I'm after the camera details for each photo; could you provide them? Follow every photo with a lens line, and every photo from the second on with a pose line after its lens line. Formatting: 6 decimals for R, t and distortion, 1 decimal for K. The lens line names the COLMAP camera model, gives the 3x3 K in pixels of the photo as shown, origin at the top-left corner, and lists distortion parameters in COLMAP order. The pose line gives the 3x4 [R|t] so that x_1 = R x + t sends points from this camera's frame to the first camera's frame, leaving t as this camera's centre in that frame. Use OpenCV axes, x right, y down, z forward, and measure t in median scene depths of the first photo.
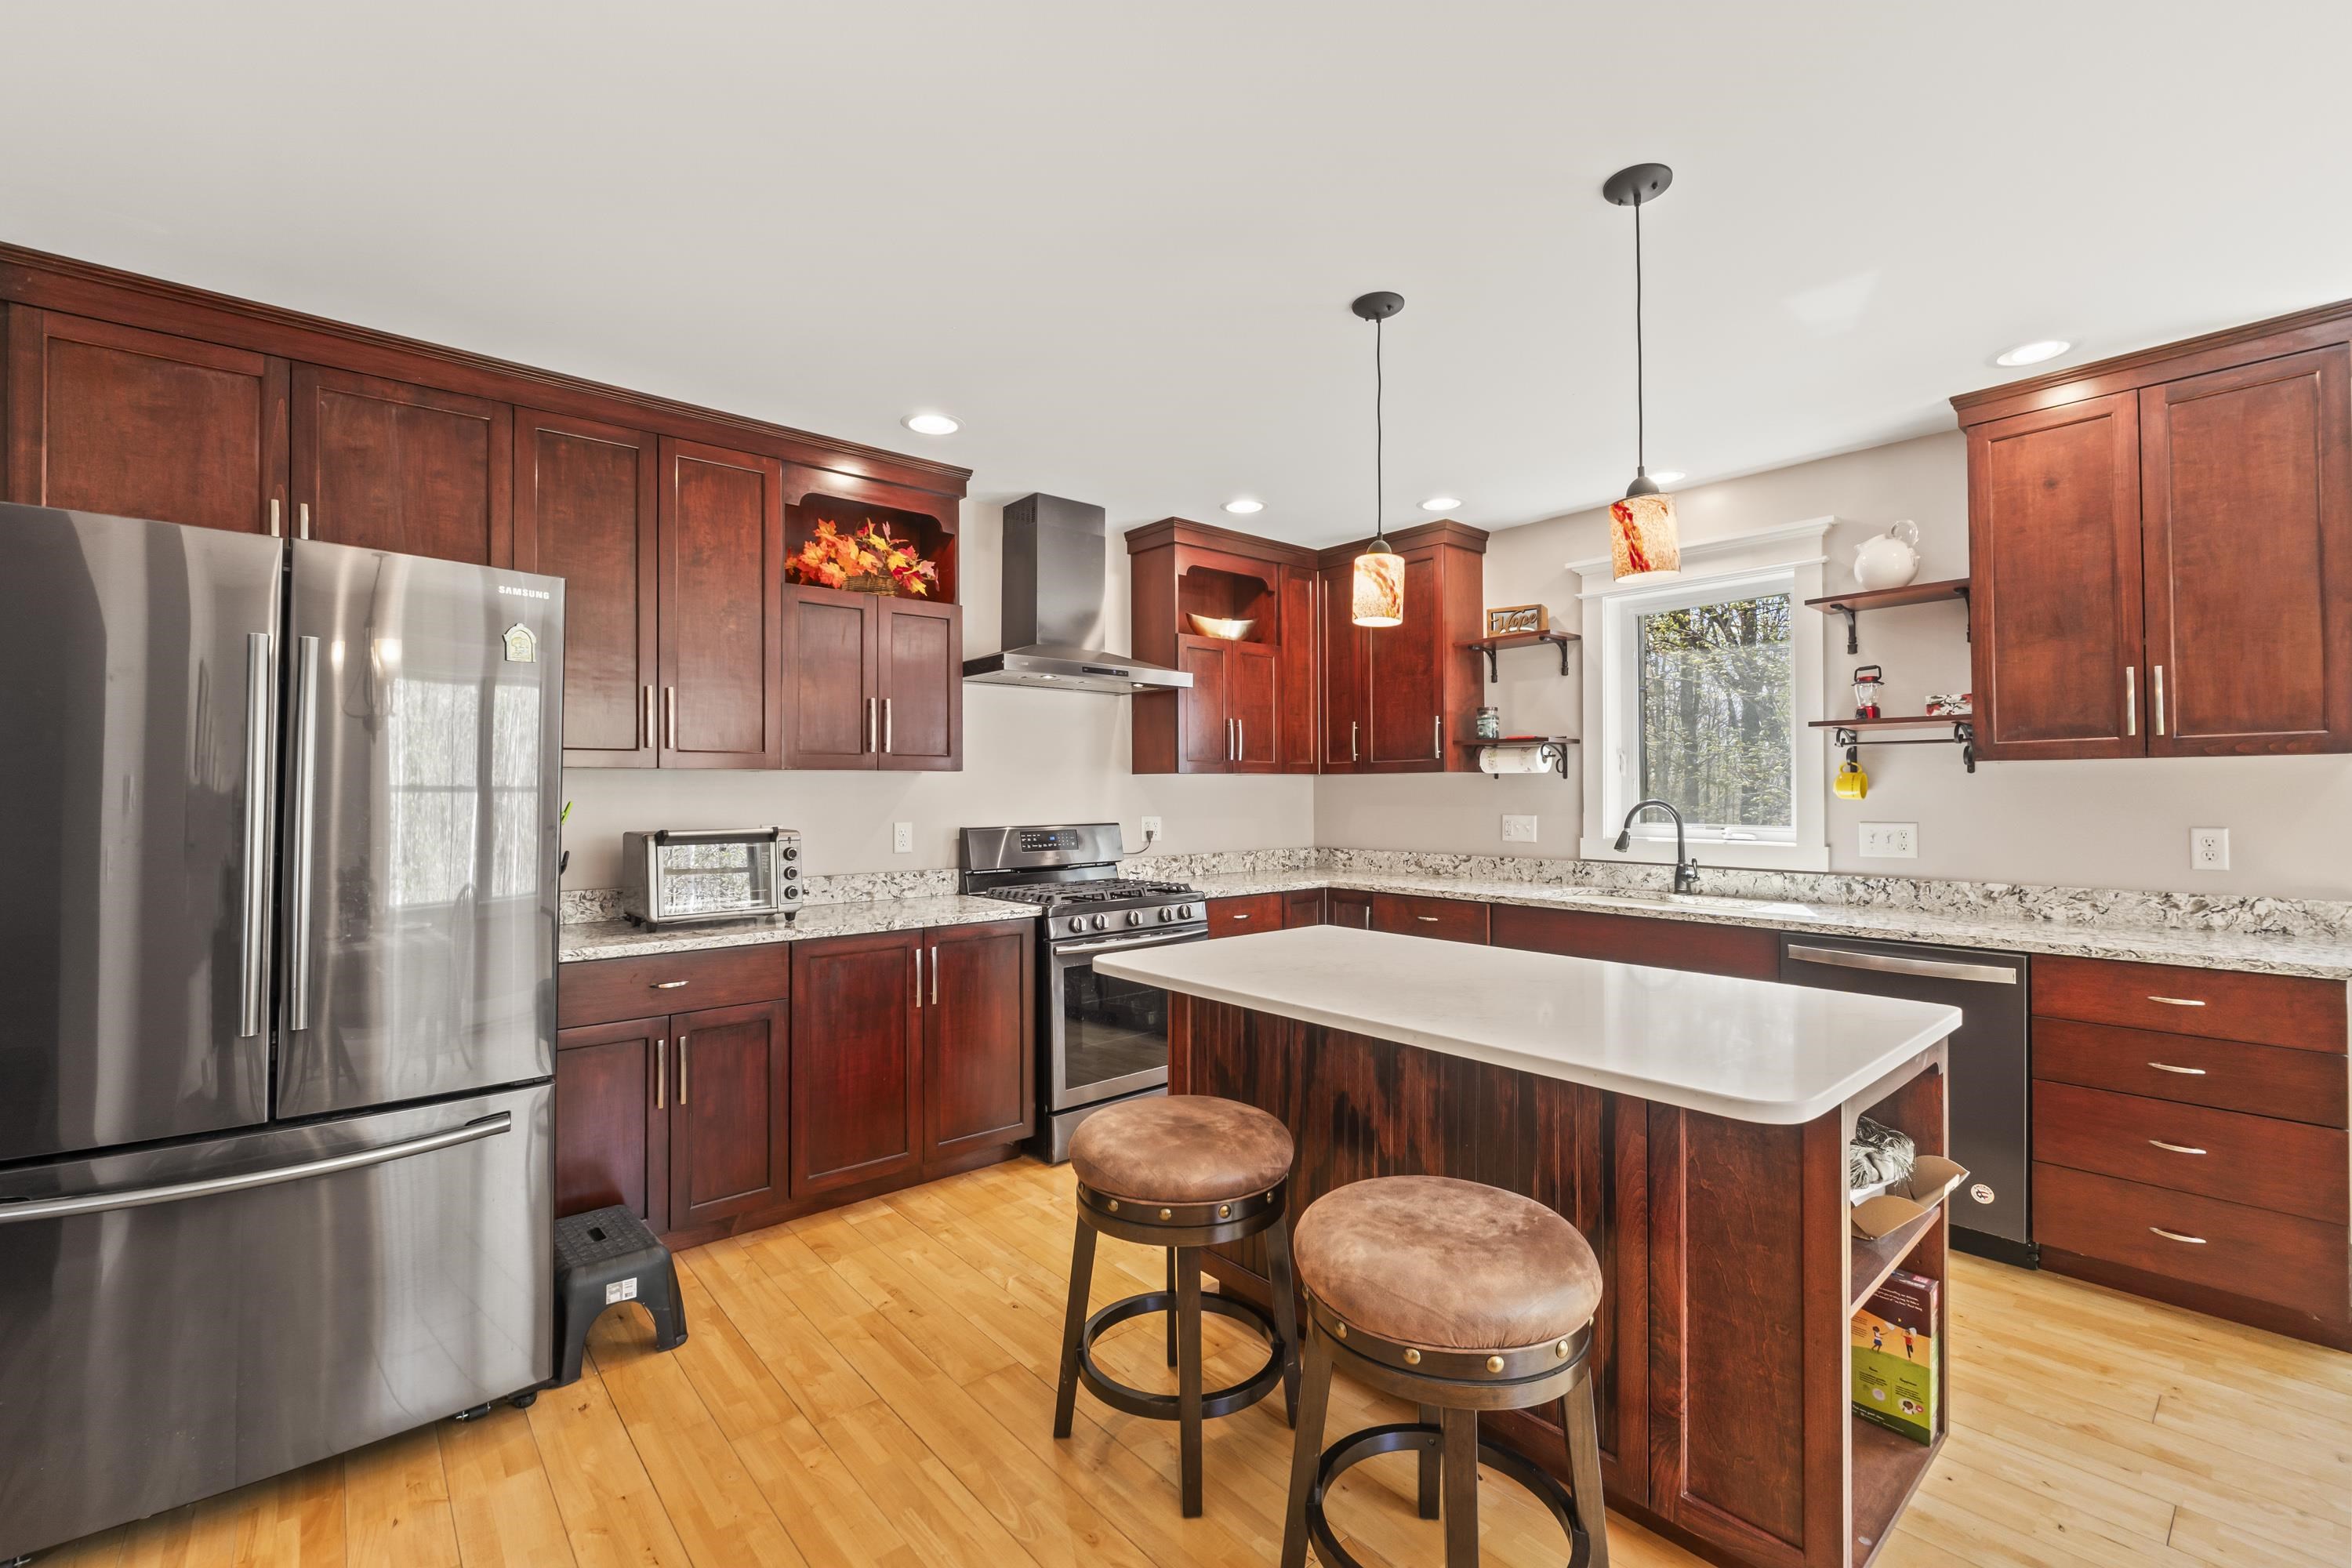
lens RADIAL K [[1004.4, 0, 1176.5], [0, 1004.4, 783.4], [0, 0, 1]] dist [-0.002900, -0.001641]
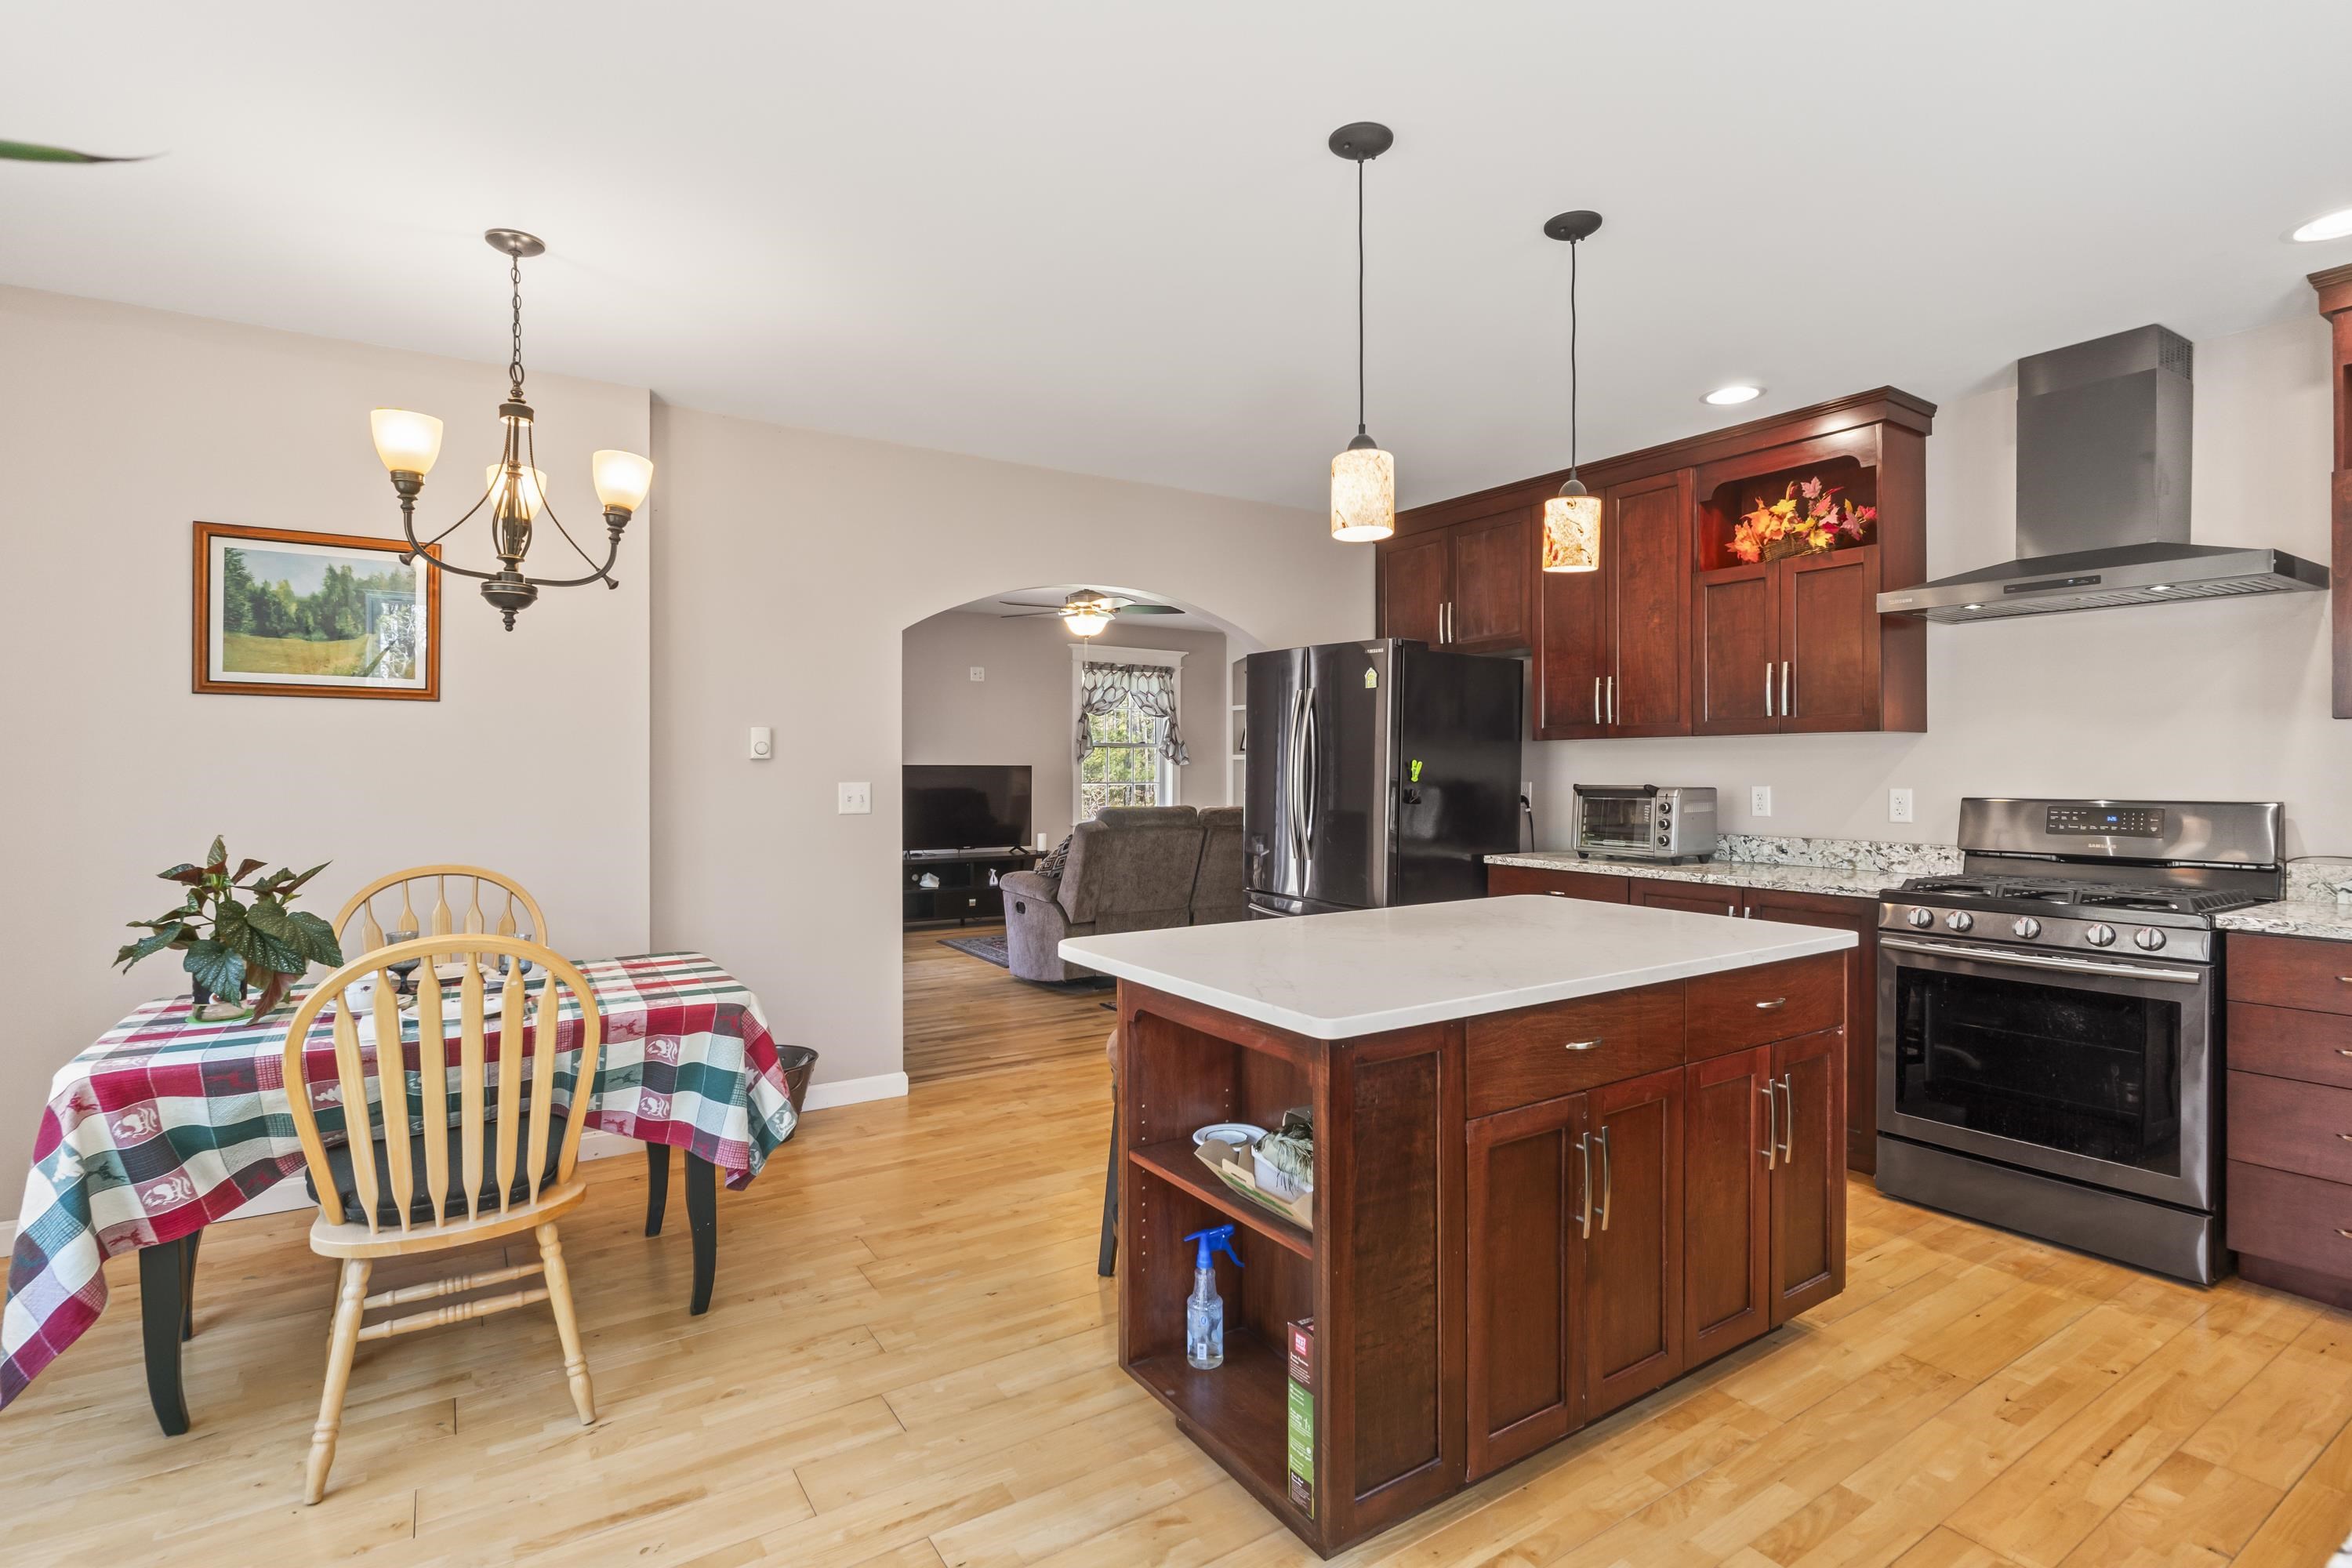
lens RADIAL K [[1140.4, 0, 1181.1], [0, 1140.4, 777.0], [0, 0, 1]] dist [-0.003281, -0.000389]
pose [[-0.130787, 0.005271, -0.991396, 0.900856], [0.006085, 0.999971, 0.004514, 0.021742], [0.991392, -0.005443, -0.130815, 0.542949]]
